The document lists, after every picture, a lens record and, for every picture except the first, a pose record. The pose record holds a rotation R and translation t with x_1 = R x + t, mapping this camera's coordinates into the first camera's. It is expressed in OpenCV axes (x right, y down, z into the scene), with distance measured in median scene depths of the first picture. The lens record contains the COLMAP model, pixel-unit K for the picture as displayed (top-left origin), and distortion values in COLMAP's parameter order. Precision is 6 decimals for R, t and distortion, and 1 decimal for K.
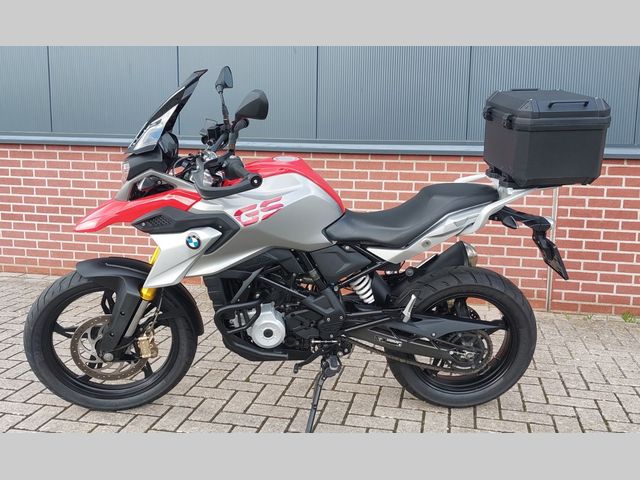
lens RADIAL K [[654.5, 0, 339.5], [0, 654.5, 238.8], [0, 0, 1]] dist [0.063516, -0.009016]
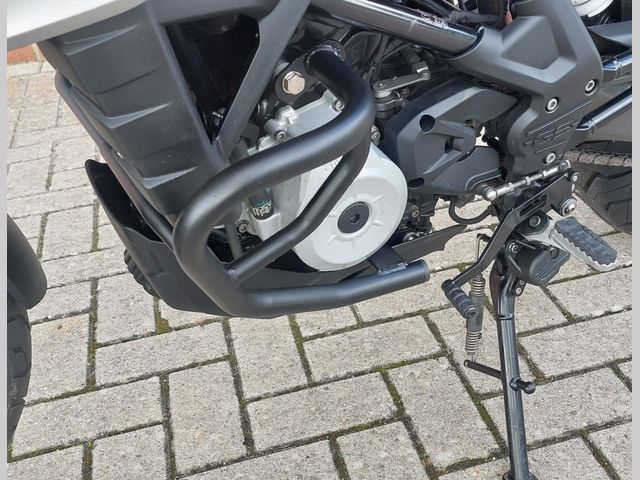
lens RADIAL K [[654.5, 0, 339.5], [0, 654.5, 238.8], [0, 0, 1]] dist [0.063516, -0.009016]
pose [[0.868404, -0.312656, 0.384865, -0.212756], [0.149010, 0.904833, 0.398841, 0.051054], [-0.472939, -0.289006, 0.832349, 0.791635]]
